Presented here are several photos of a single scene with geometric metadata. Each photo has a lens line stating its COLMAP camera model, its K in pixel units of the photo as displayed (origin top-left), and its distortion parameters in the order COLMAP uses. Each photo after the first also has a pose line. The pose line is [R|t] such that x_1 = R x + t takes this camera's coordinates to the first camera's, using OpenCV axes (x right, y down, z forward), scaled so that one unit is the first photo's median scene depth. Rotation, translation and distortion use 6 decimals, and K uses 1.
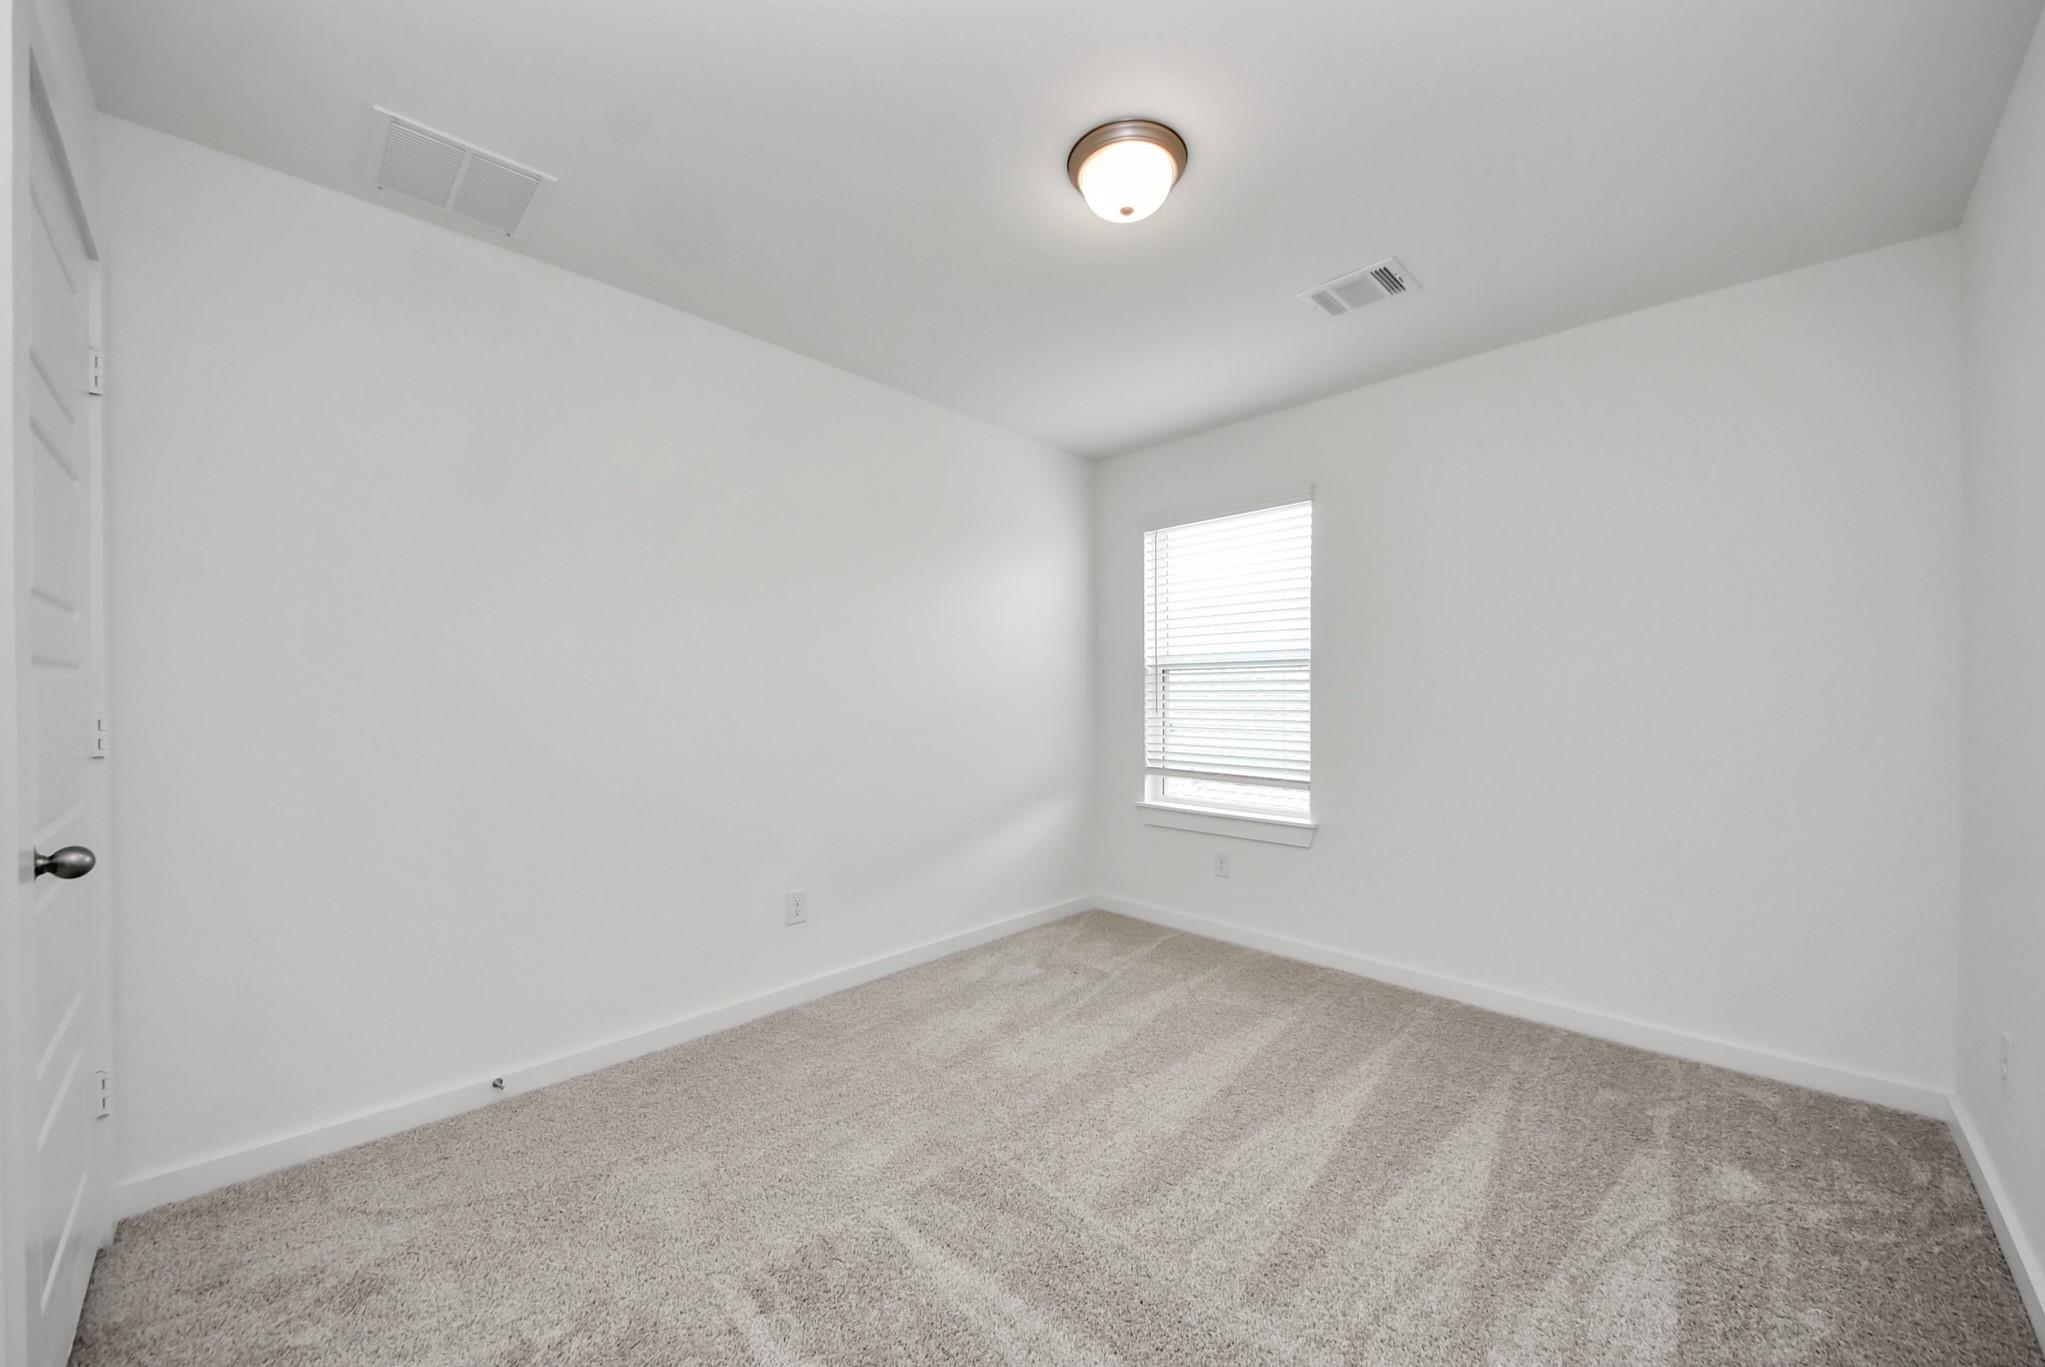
lens RADIAL K [[754.5, 0, 1040.0], [0, 754.5, 692.9], [0, 0, 1]] dist [0.025349, -0.015340]
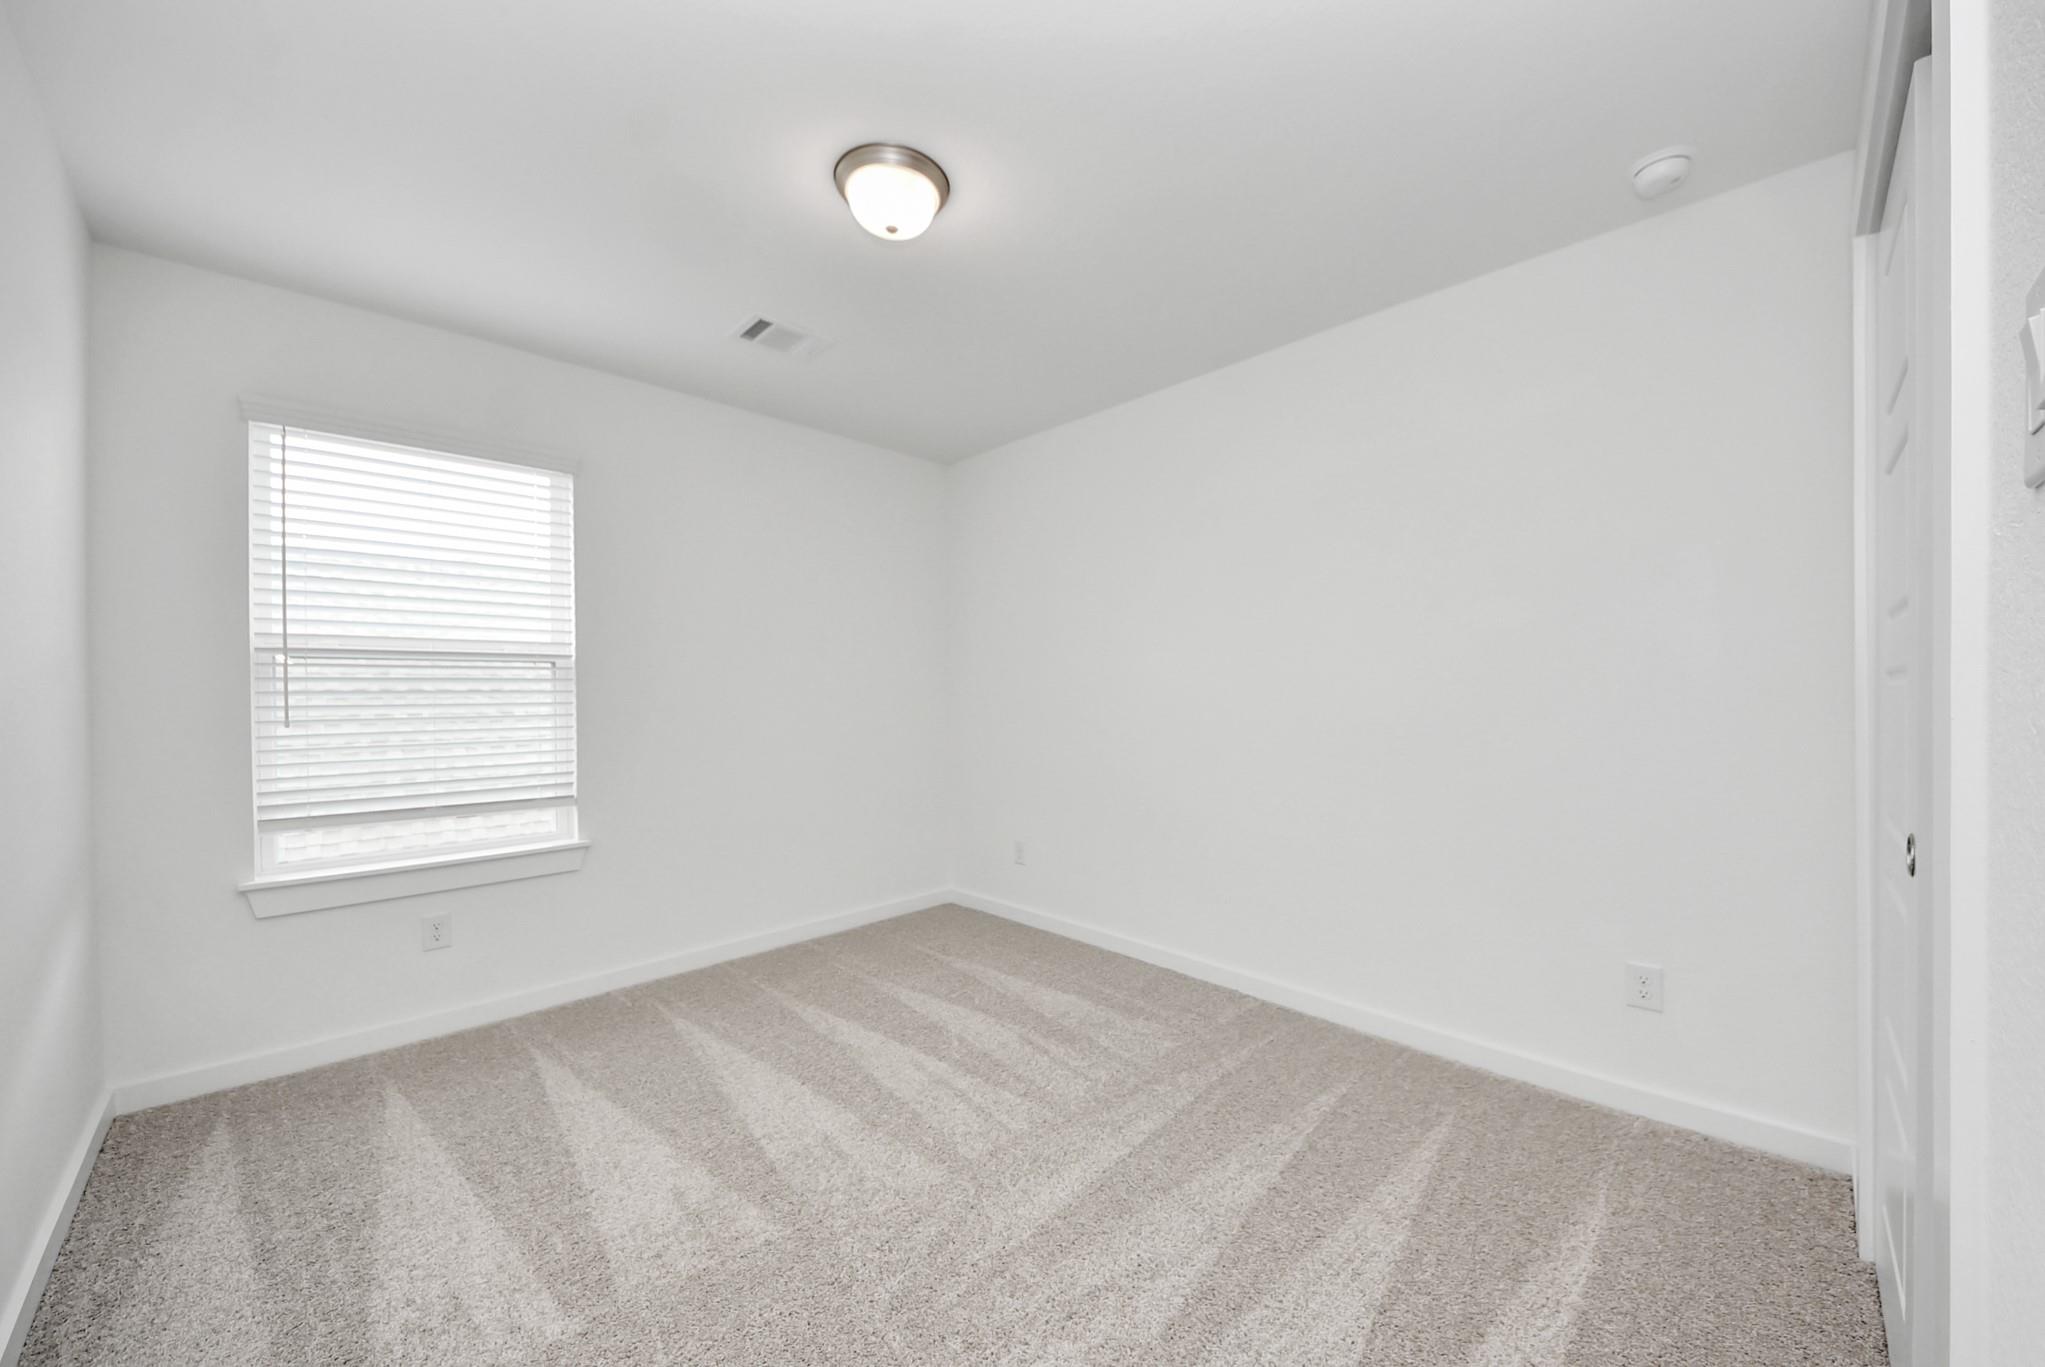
lens RADIAL K [[754.5, 0, 1040.0], [0, 754.5, 692.9], [0, 0, 1]] dist [0.025349, -0.015340]
pose [[0.017195, -0.004059, 0.999844, -0.521338], [0.002858, 0.999988, 0.004011, -0.003668], [-0.999848, 0.002789, 0.017206, 0.443566]]
